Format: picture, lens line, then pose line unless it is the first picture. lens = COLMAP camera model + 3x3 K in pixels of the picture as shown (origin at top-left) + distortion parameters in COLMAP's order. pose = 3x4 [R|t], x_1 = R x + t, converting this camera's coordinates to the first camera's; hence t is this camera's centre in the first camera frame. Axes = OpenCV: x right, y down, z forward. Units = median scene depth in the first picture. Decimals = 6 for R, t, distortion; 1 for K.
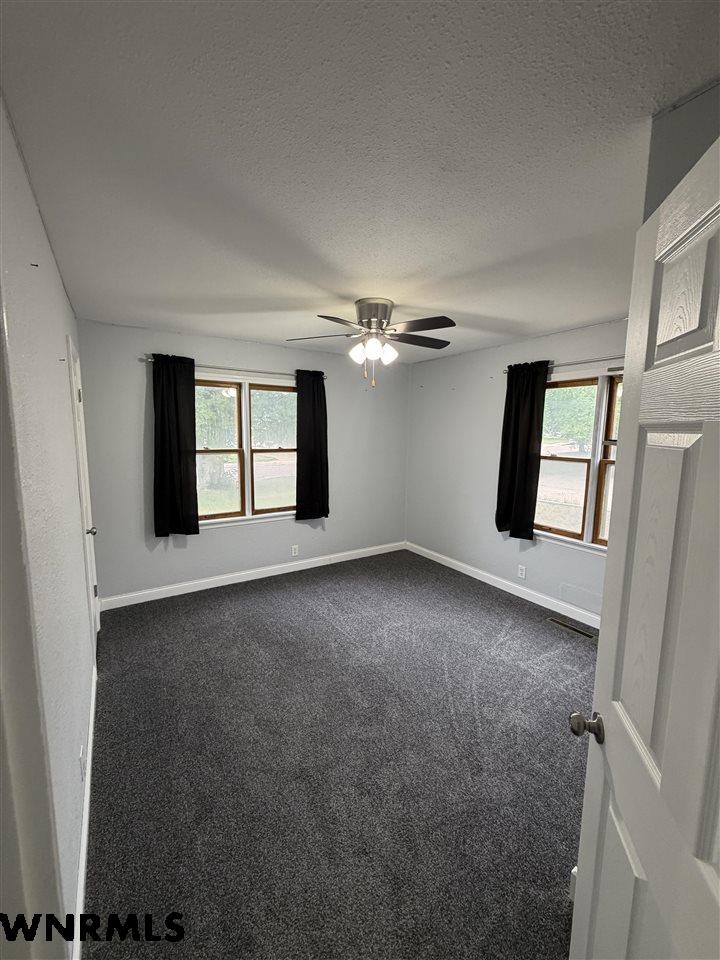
lens RADIAL K [[381.2, 0, 360.3], [0, 381.2, 478.1], [0, 0, 1]] dist [-0.000248, -0.000498]
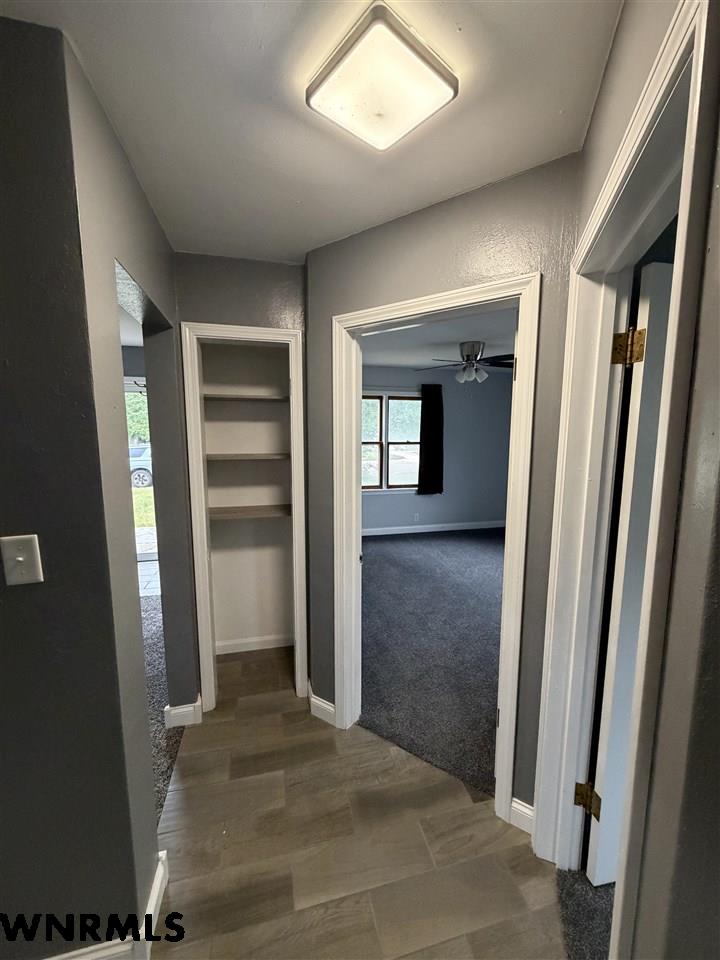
lens RADIAL K [[381.2, 0, 358.9], [0, 381.2, 478.6], [0, 0, 1]] dist [-0.000248, -0.000498]
pose [[0.944426, 0.034398, -0.326921, 0.088381], [-0.034131, 0.999396, 0.006554, 0.060833], [0.326949, 0.004968, 0.945029, -0.414005]]
